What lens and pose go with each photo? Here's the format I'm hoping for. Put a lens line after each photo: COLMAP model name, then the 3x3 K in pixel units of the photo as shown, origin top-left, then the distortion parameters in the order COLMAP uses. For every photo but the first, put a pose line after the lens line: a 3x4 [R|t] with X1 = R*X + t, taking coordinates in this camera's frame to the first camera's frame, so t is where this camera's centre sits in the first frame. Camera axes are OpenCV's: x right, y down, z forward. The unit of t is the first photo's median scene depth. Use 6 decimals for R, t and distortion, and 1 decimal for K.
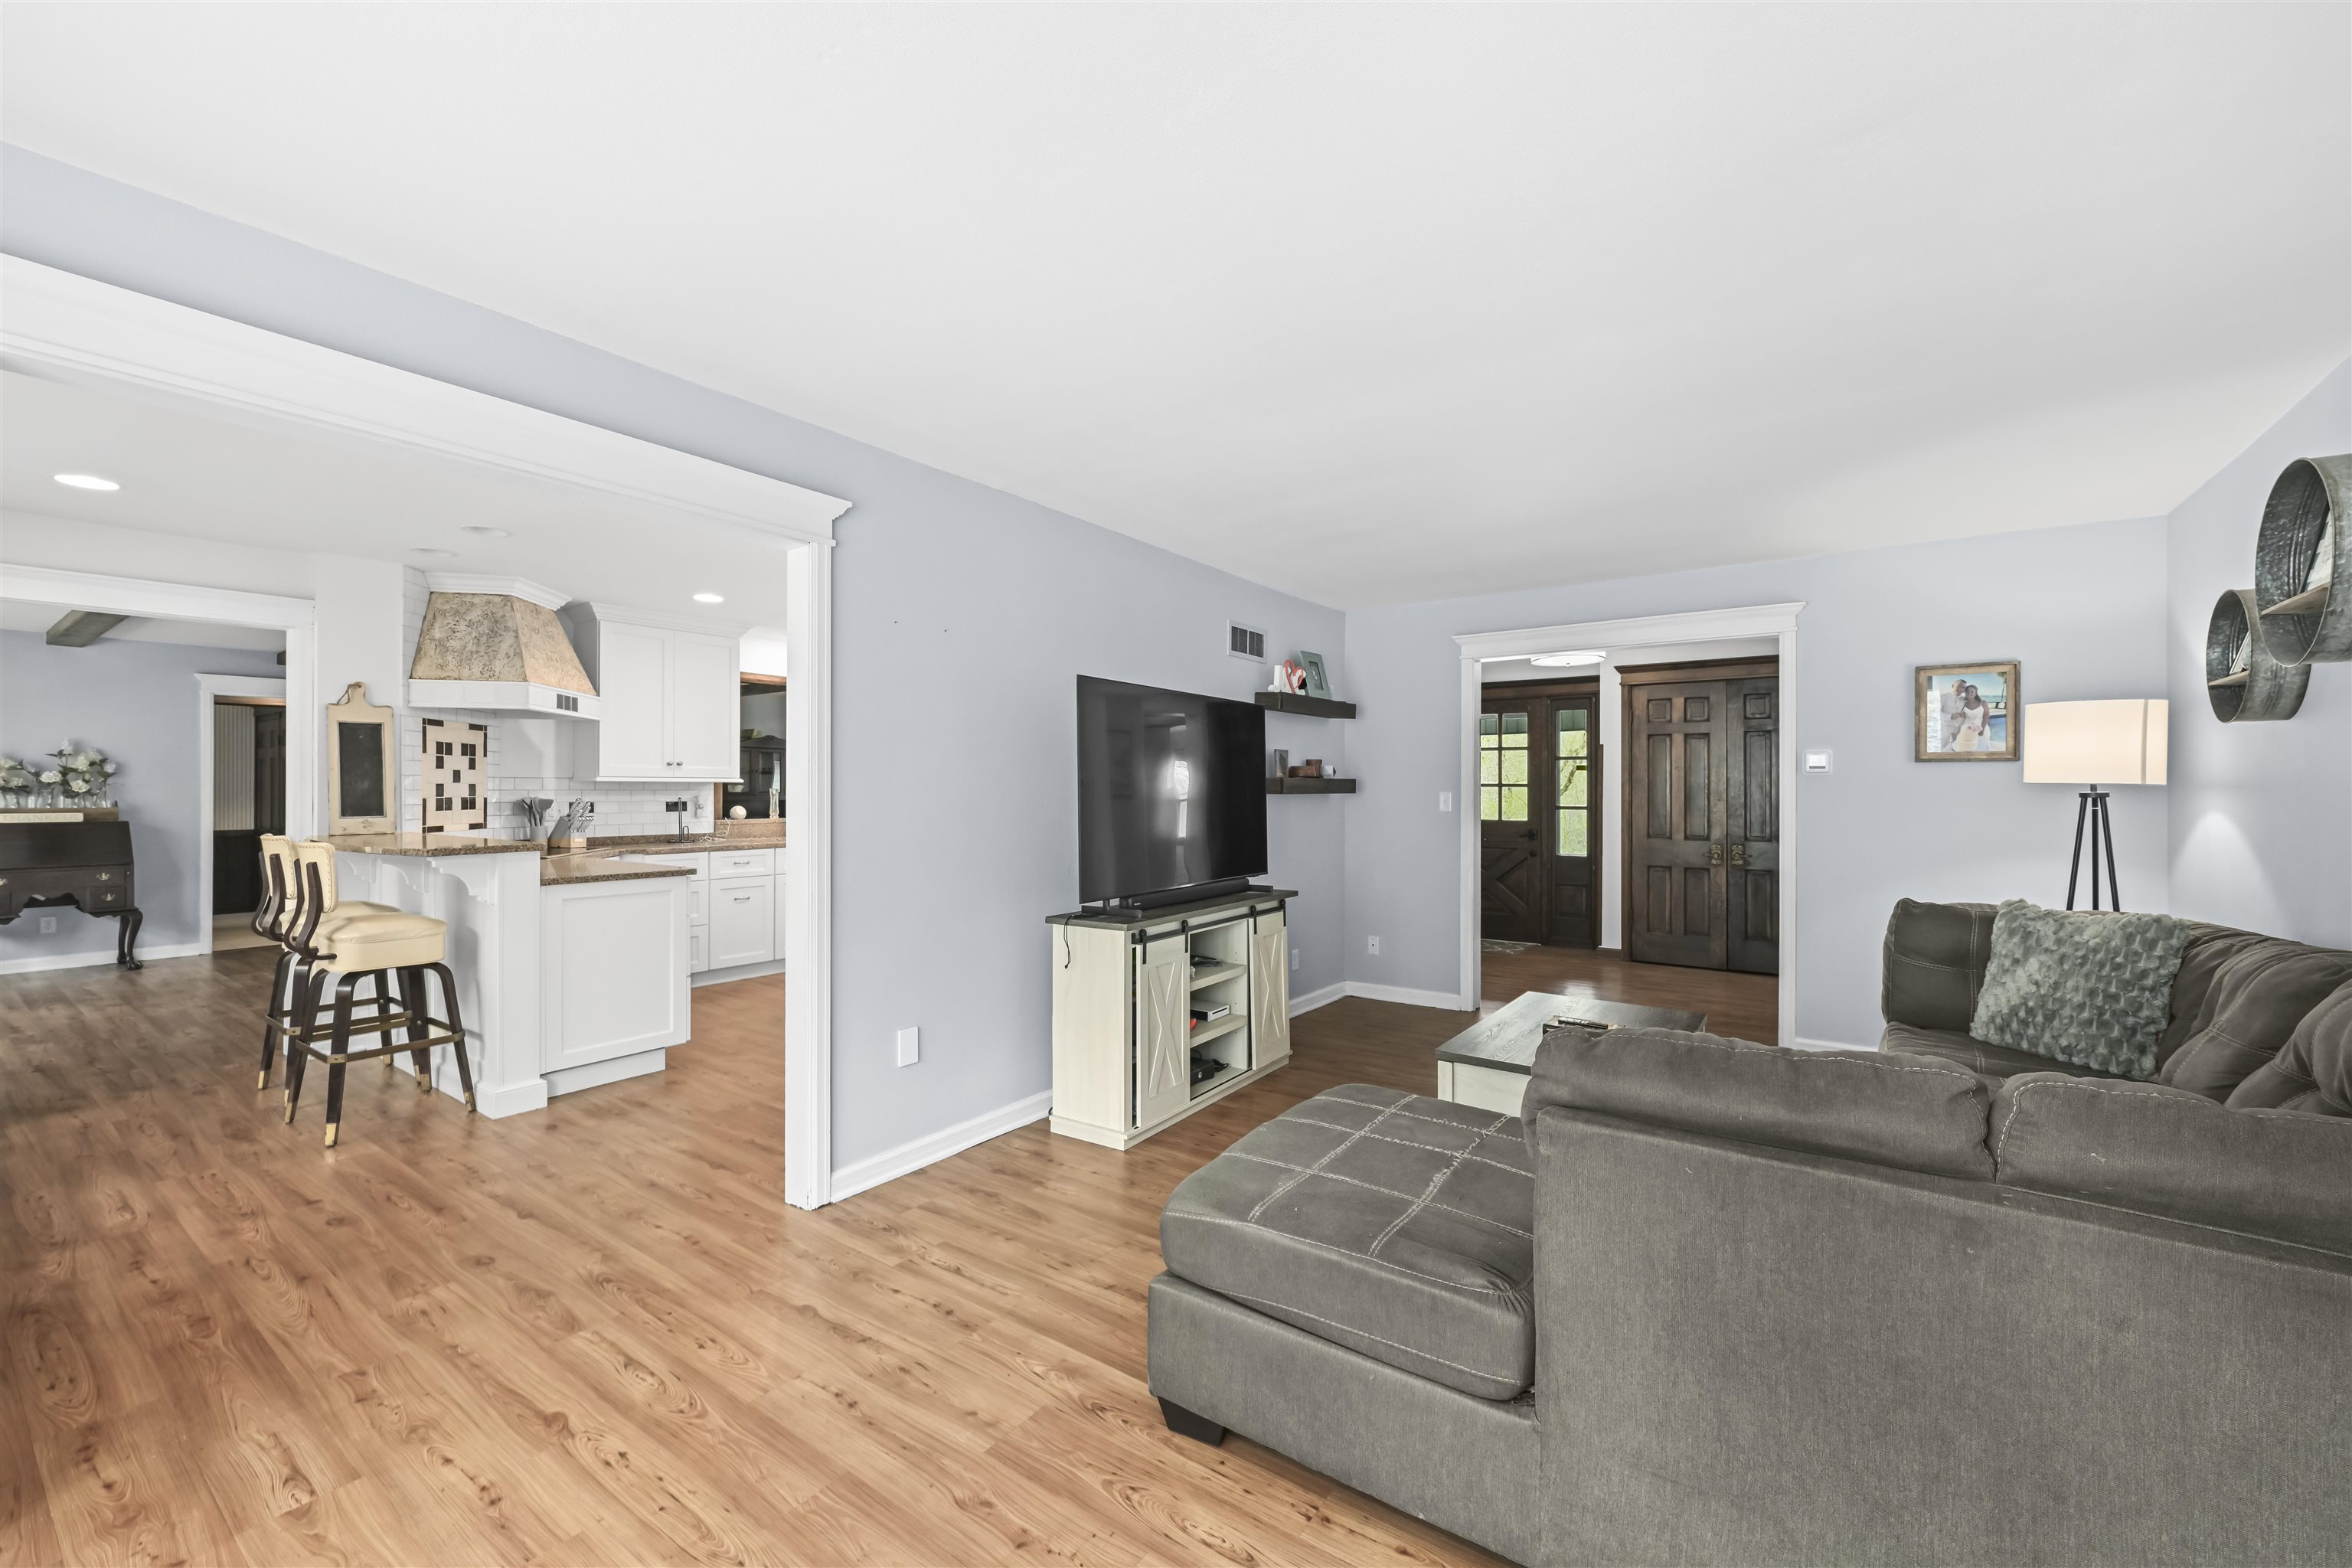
lens RADIAL K [[941.3, 0, 1167.6], [0, 941.3, 788.4], [0, 0, 1]] dist [0.001046, 0.000430]
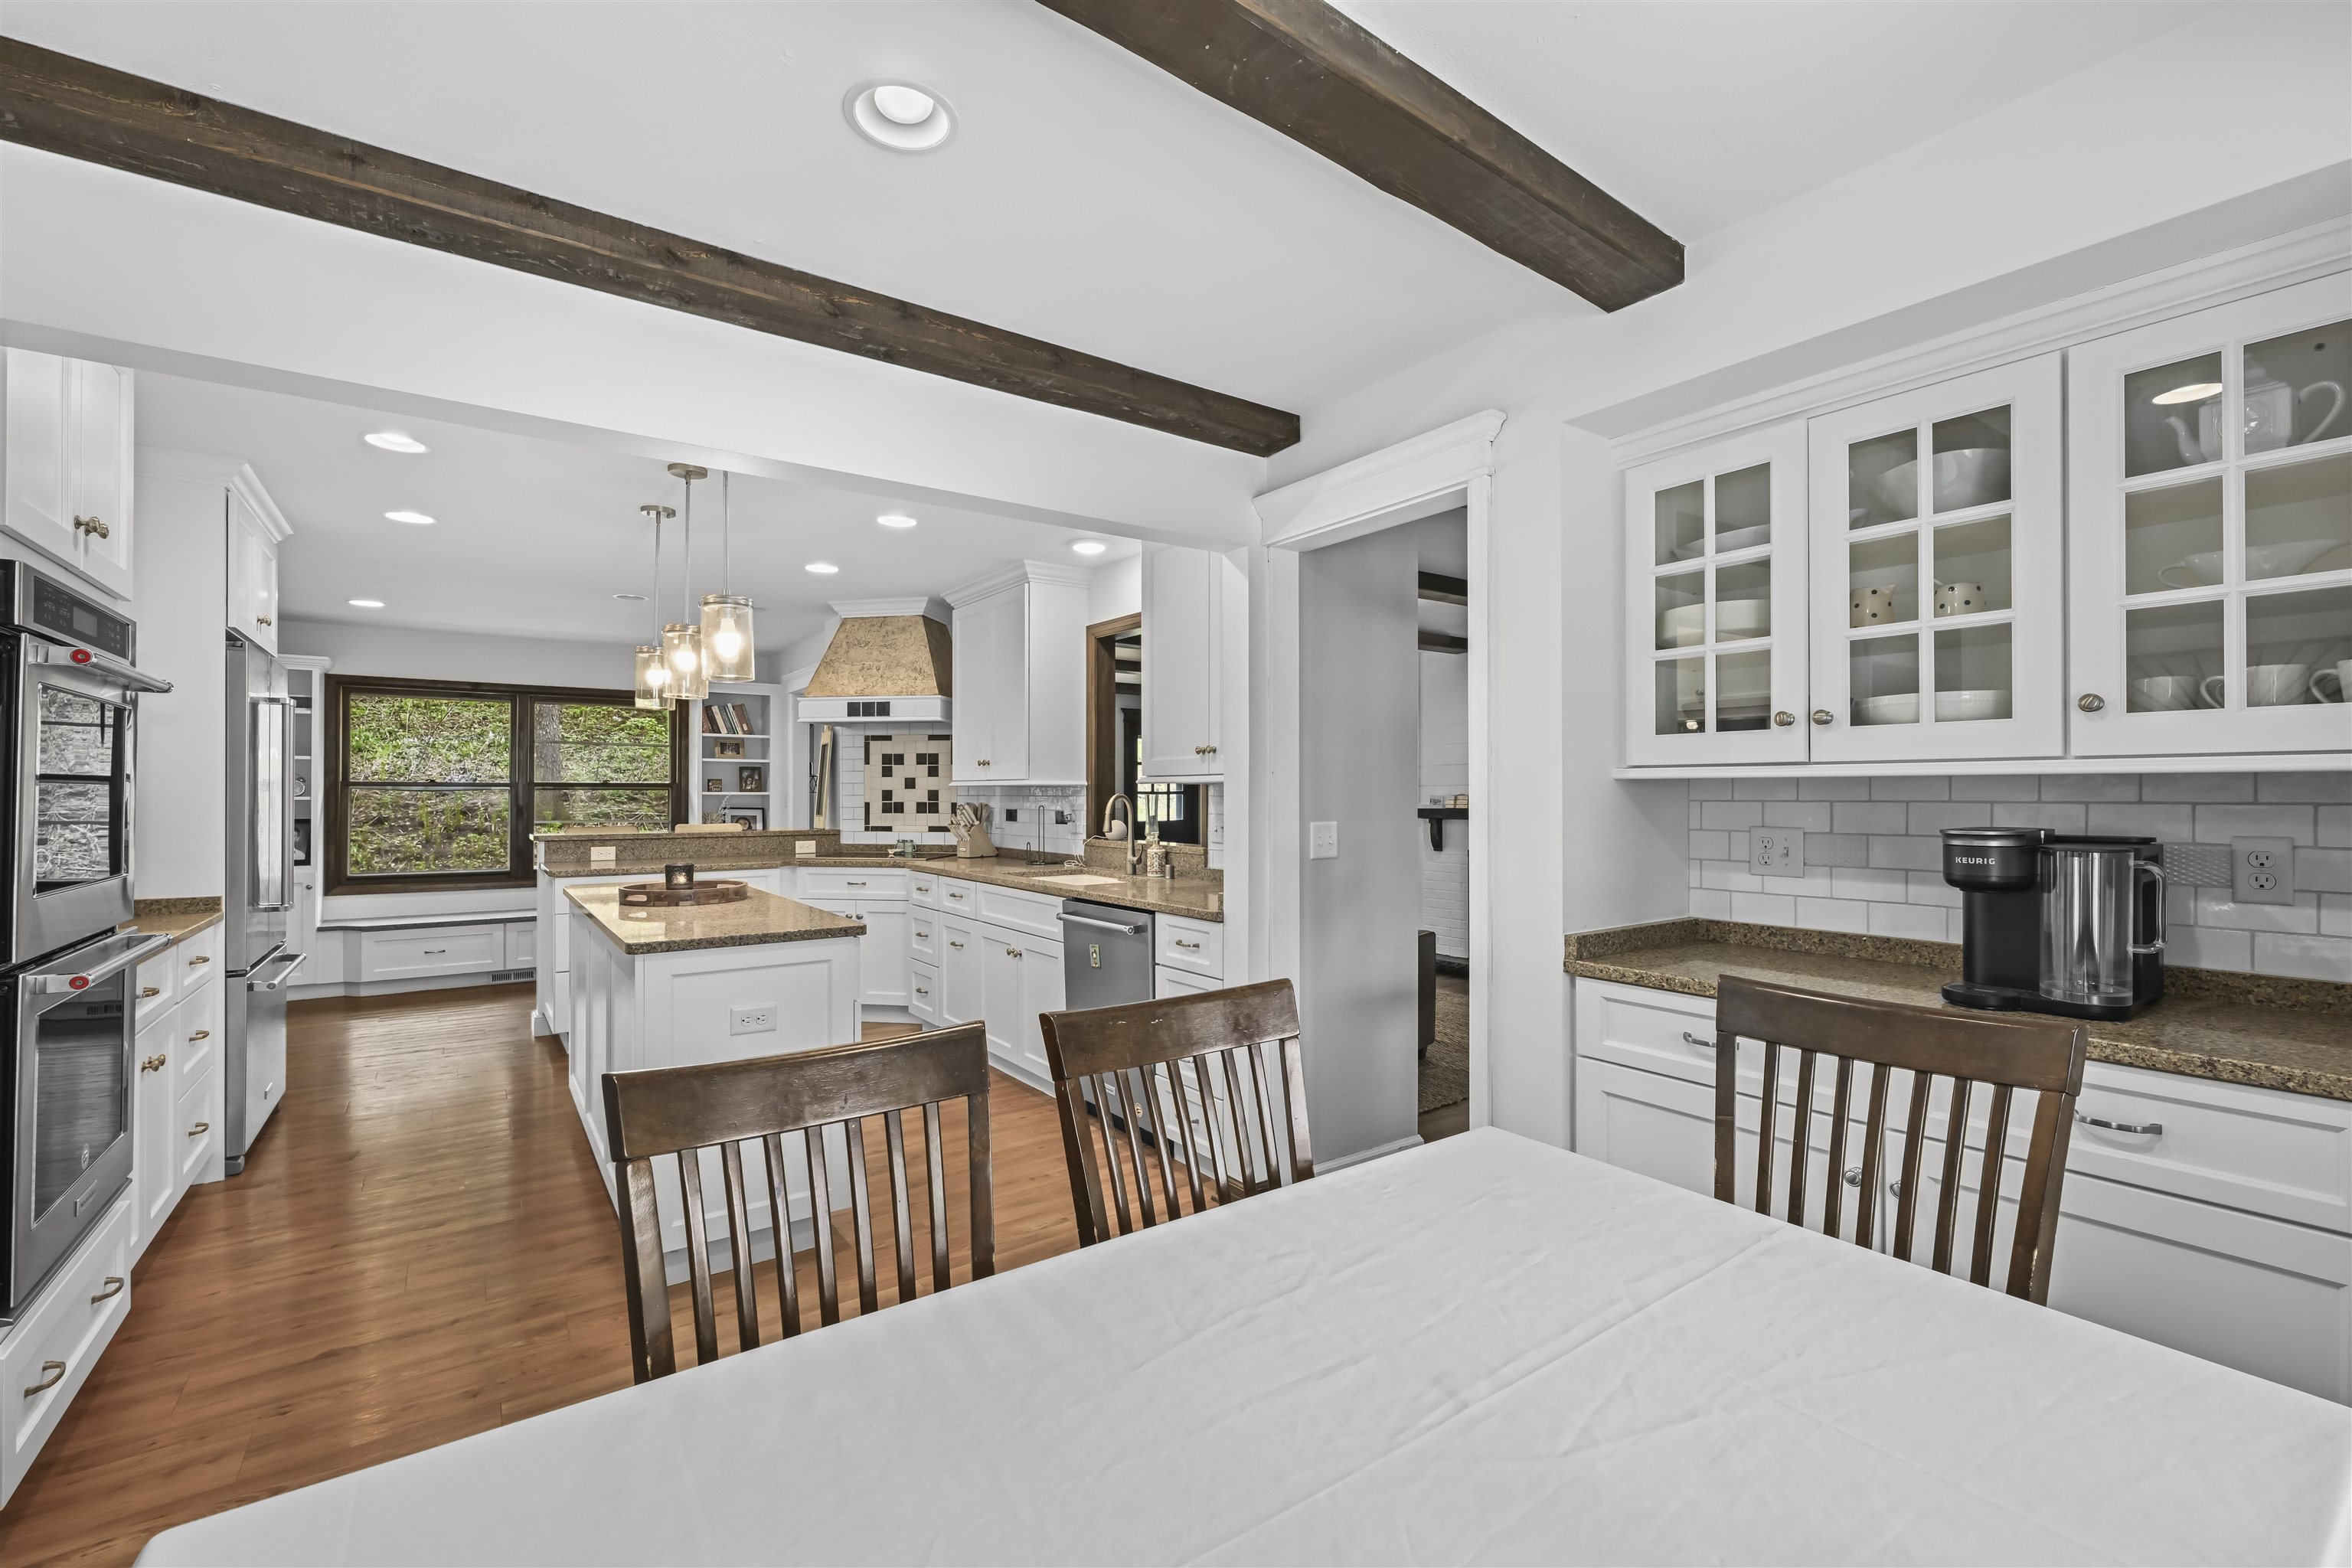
lens RADIAL K [[970.8, 0, 1162.3], [0, 970.8, 790.5], [0, 0, 1]] dist [-0.000390, -0.000667]
pose [[-0.310252, -0.004428, -0.950644, 0.233473], [-0.000148, 0.999989, -0.004609, 0.001127], [0.950654, -0.001289, -0.310249, 1.490586]]
